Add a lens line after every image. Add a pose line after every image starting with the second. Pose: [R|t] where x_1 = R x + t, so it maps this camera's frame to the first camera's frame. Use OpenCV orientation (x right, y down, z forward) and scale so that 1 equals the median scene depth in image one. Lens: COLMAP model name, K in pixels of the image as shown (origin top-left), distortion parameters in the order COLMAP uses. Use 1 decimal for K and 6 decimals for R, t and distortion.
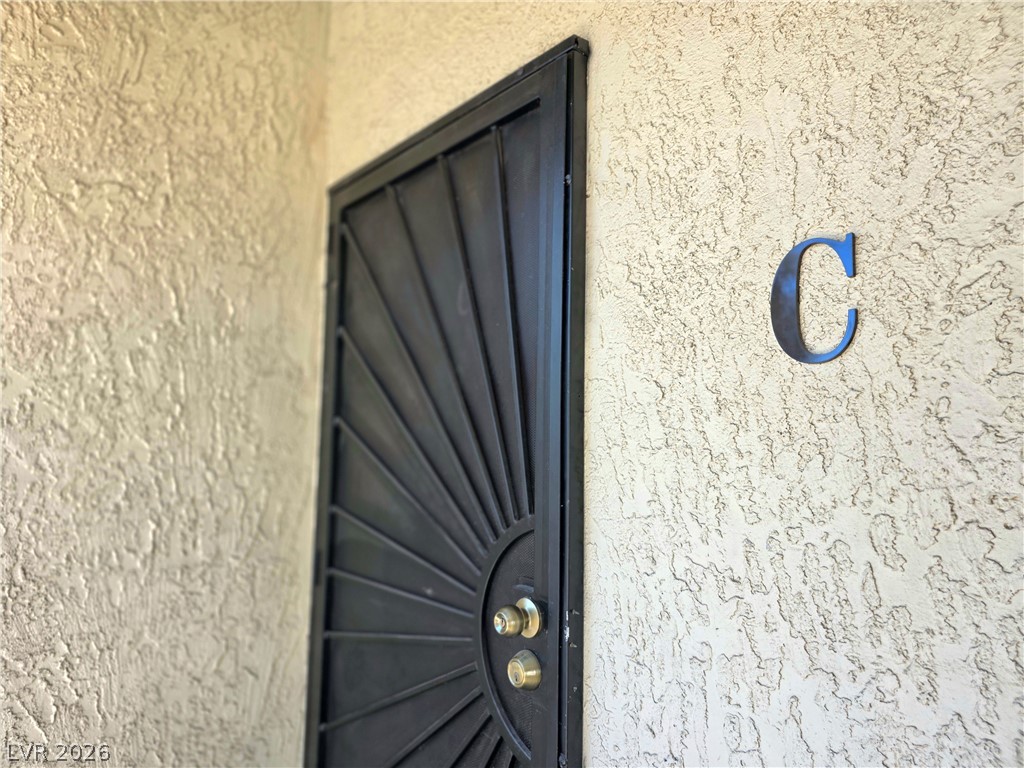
lens RADIAL K [[686.7, 0, 513.0], [0, 686.7, 382.9], [0, 0, 1]] dist [0.002188, 0.000272]
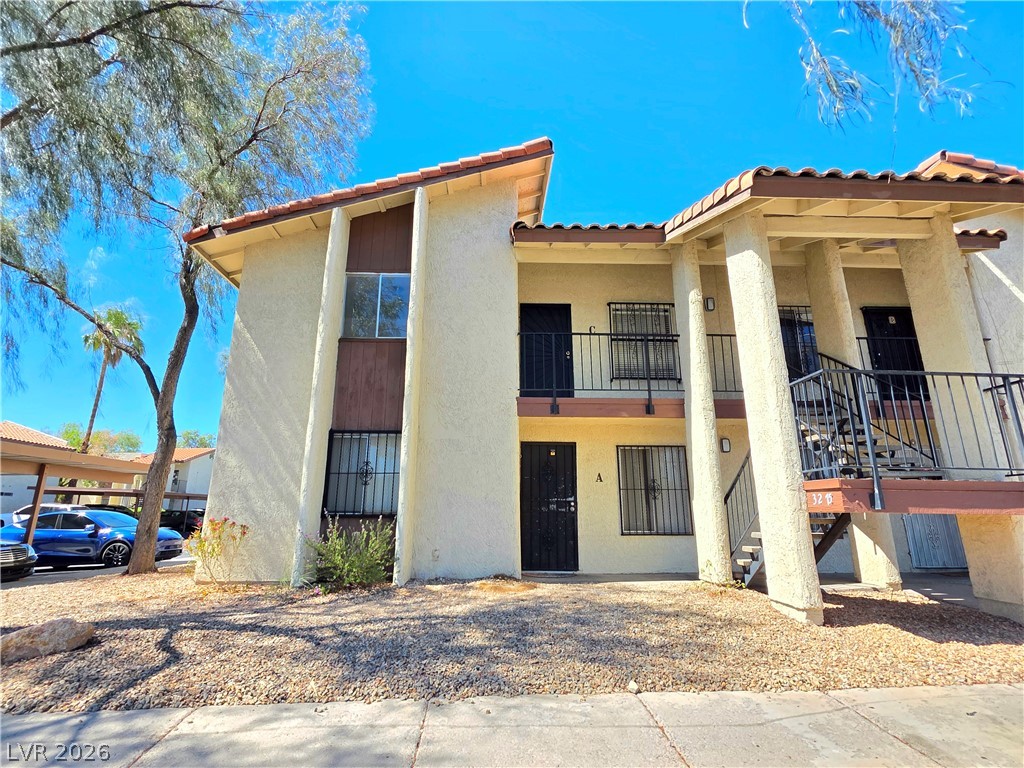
lens RADIAL K [[490.0, 0, 507.3], [0, 490.0, 382.9], [0, 0, 1]] dist [-0.000525, -0.000058]
pose [[0.626372, 0.183226, 0.757685, -4.397960], [-0.058735, 0.980314, -0.188507, 1.604143], [-0.777308, 0.073573, 0.624803, -2.119718]]
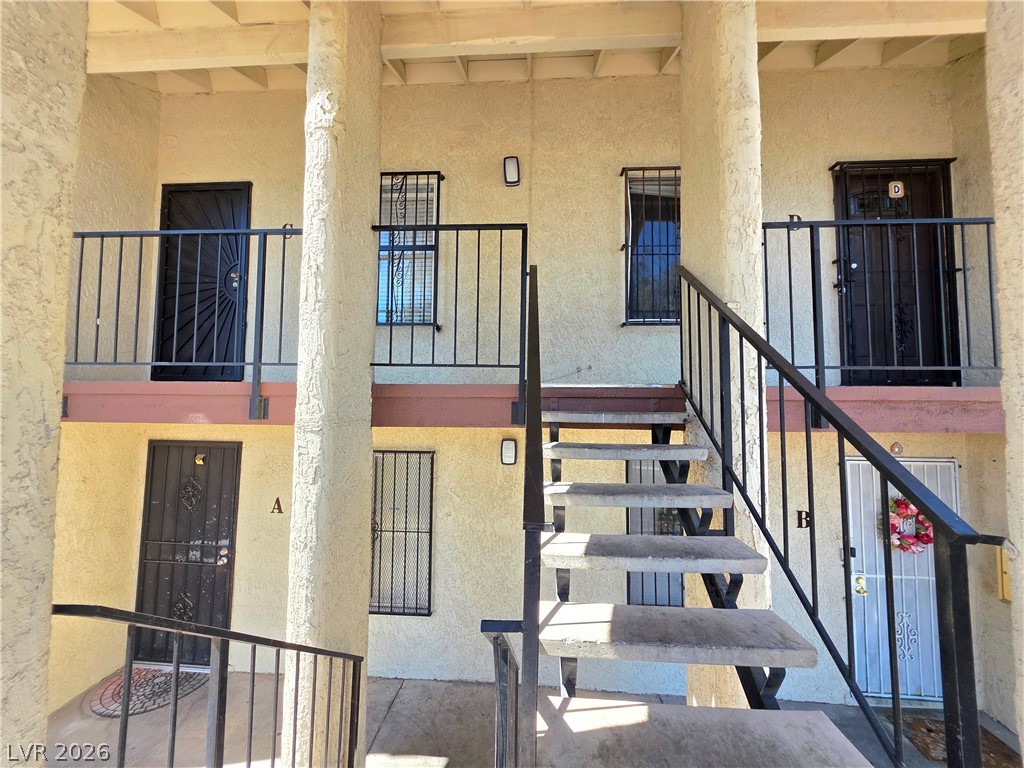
lens RADIAL K [[405.8, 0, 506.6], [0, 405.8, 384.0], [0, 0, 1]] dist [-0.002064, -0.000128]
pose [[0.696930, 0.024977, 0.716704, -0.576119], [-0.060009, 0.997919, 0.023576, 0.714226], [-0.714624, -0.059440, 0.696979, -2.174923]]
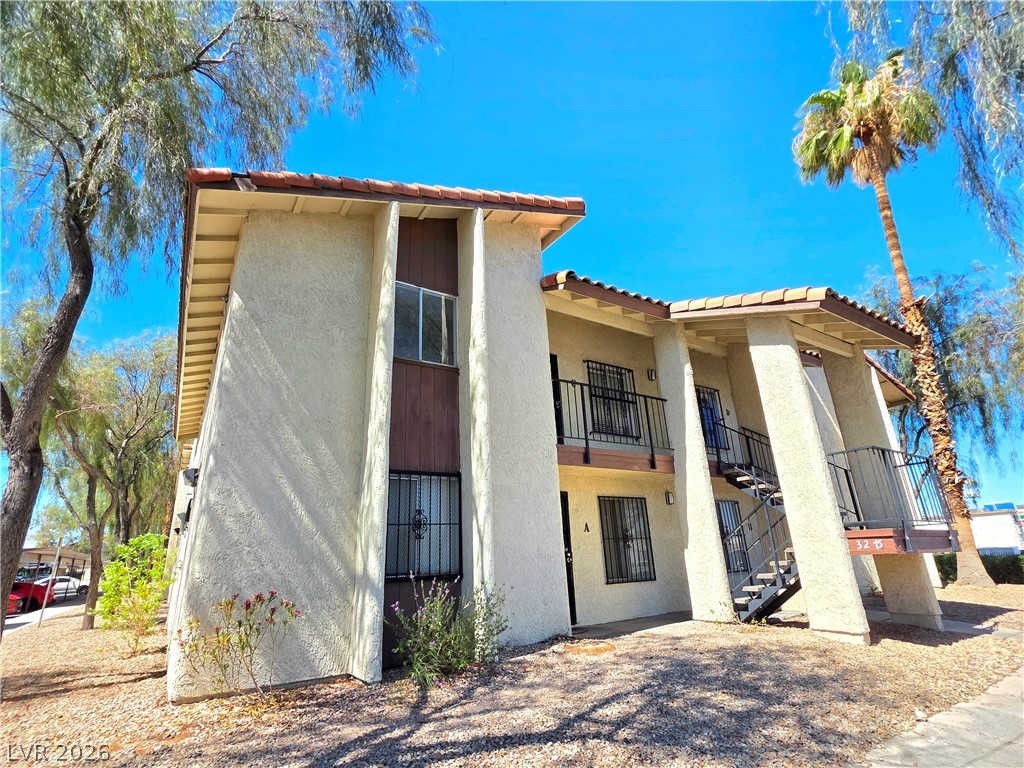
lens RADIAL K [[490.0, 0, 504.0], [0, 490.0, 385.4], [0, 0, 1]] dist [-0.000525, -0.000058]
pose [[0.155017, 0.303619, 0.940098, -5.274224], [-0.048671, 0.952793, -0.299694, 1.717181], [-0.986712, 0.000703, 0.162477, 0.388462]]
